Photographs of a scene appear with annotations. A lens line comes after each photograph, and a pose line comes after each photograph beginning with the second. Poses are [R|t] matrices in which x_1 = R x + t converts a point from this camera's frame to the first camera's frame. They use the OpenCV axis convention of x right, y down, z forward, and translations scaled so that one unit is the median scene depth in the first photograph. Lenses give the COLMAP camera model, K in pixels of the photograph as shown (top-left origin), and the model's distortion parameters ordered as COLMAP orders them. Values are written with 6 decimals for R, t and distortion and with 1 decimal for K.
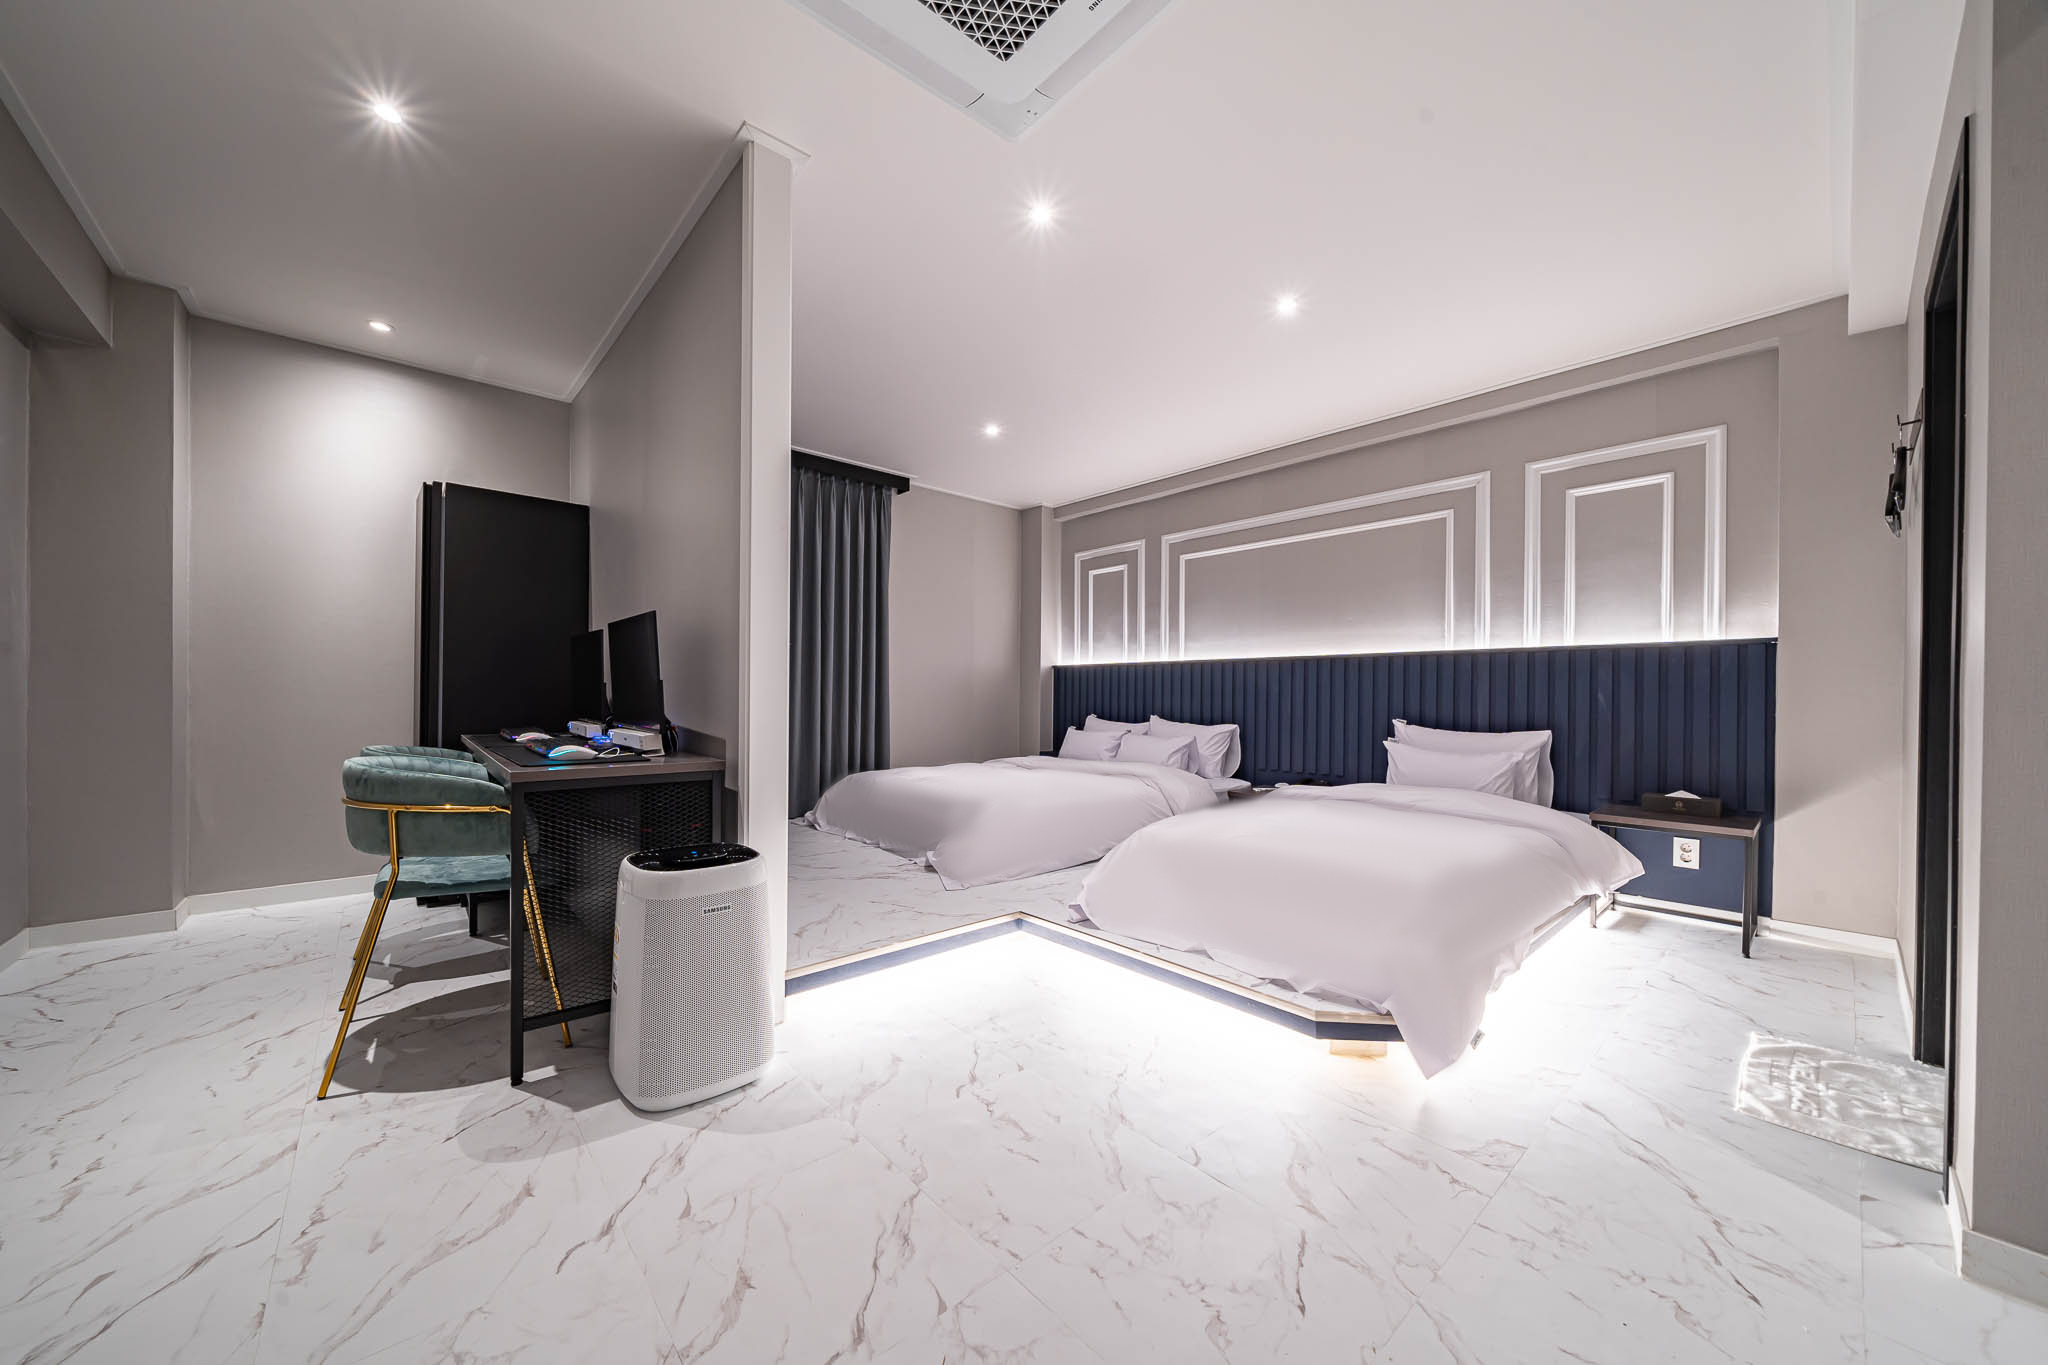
lens RADIAL K [[751.5, 0, 1019.1], [0, 751.5, 688.3], [0, 0, 1]] dist [-0.009386, -0.000105]
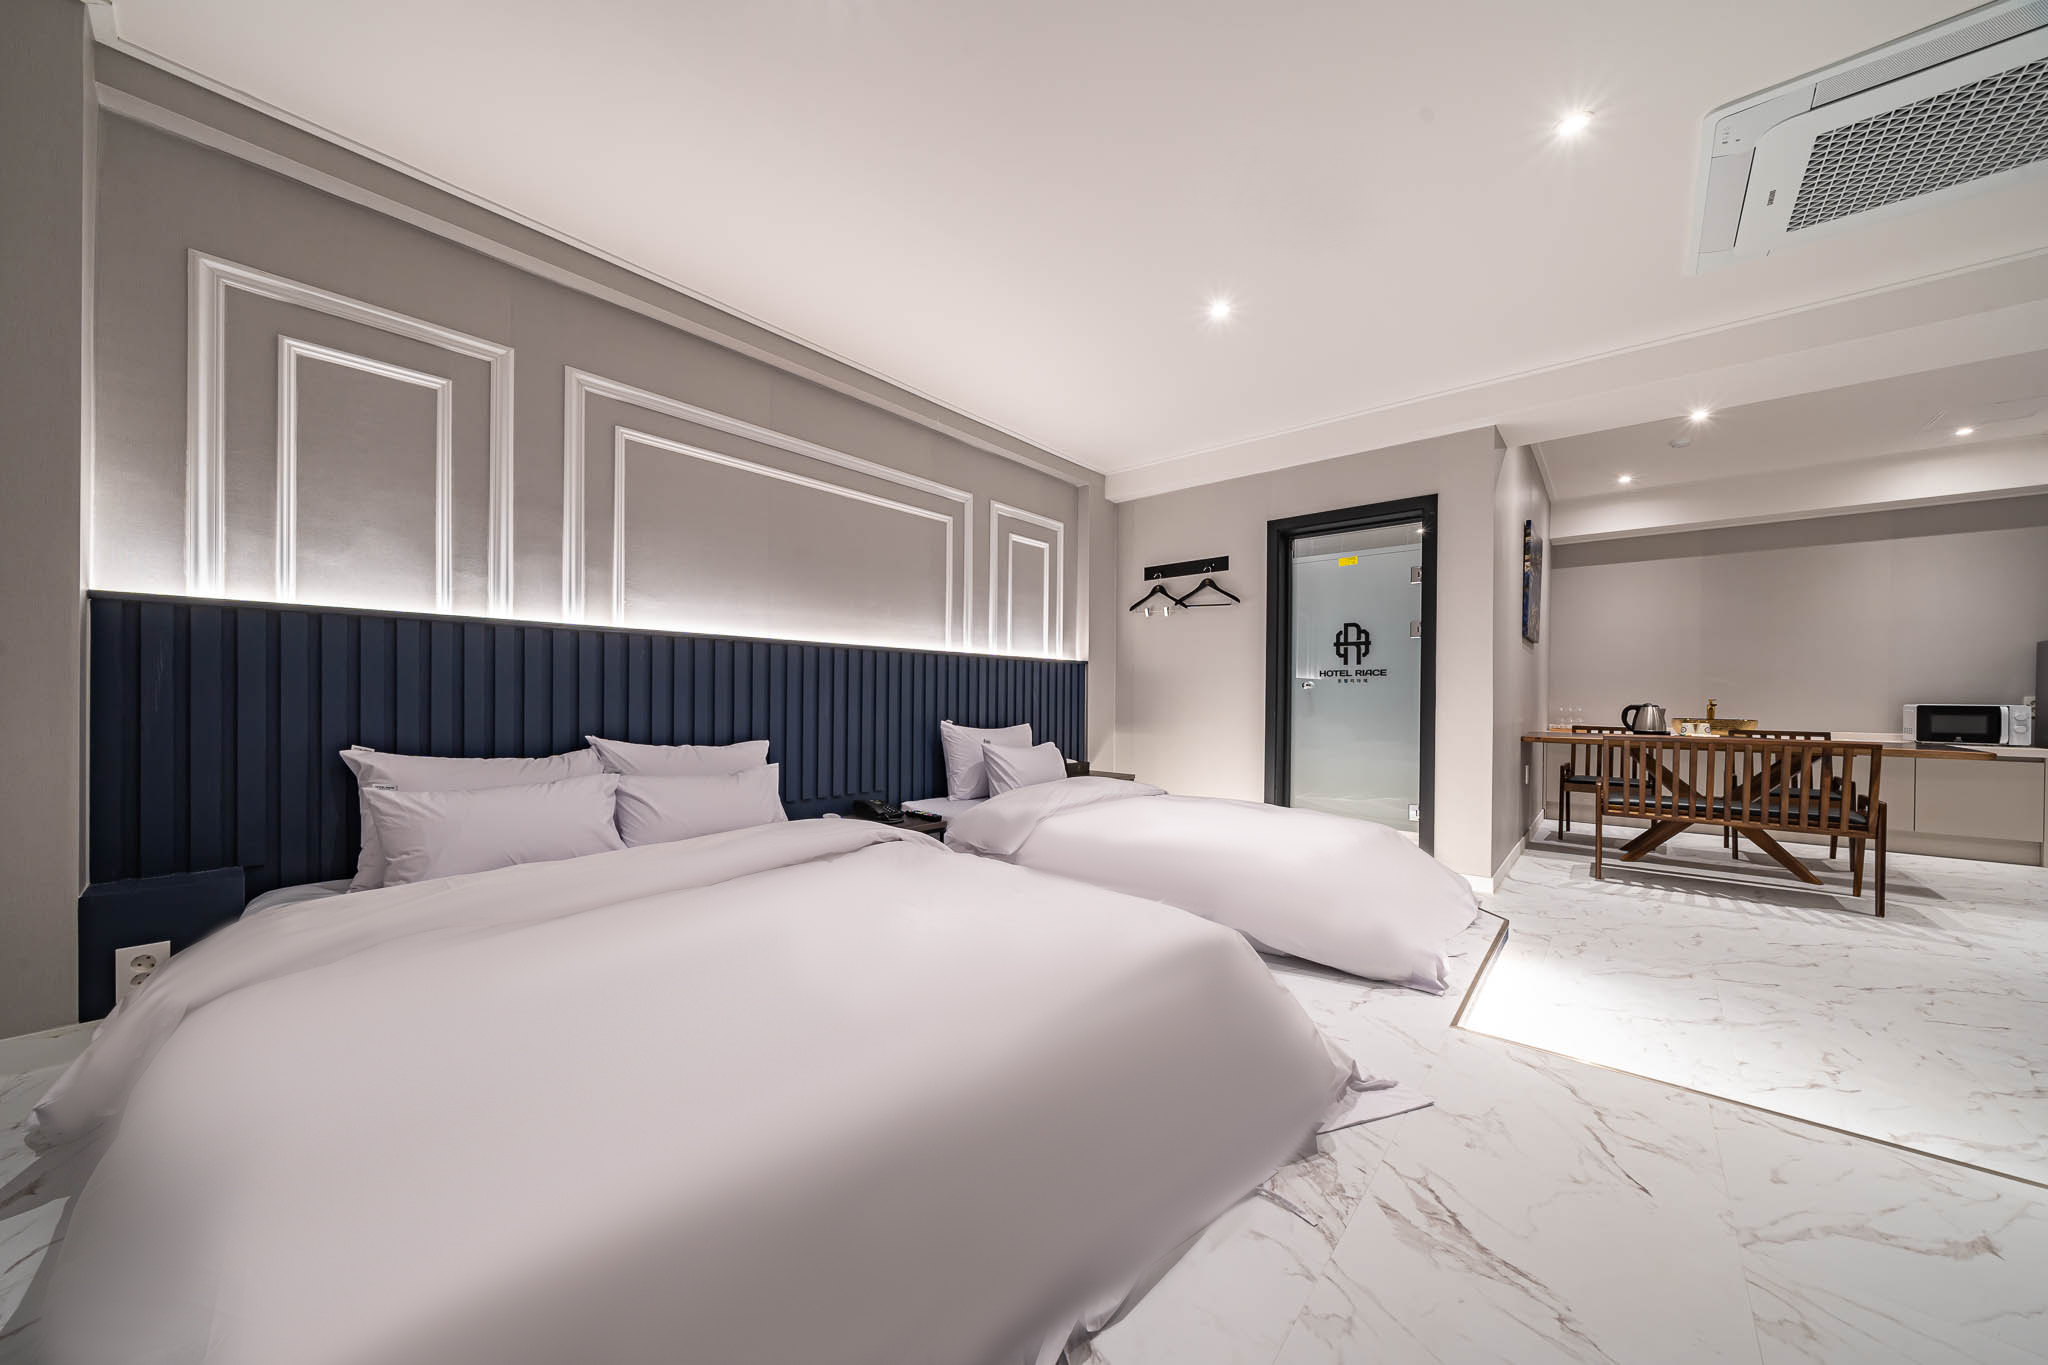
lens RADIAL K [[698.5, 0, 1024.0], [0, 698.5, 682.5], [0, 0, 1]] dist [-0.016482, 0.015125]
pose [[-0.146685, -0.008470, 0.989147, -0.377598], [-0.035296, 0.999371, 0.003324, -0.012810], [-0.988553, -0.034425, -0.146892, 0.961325]]
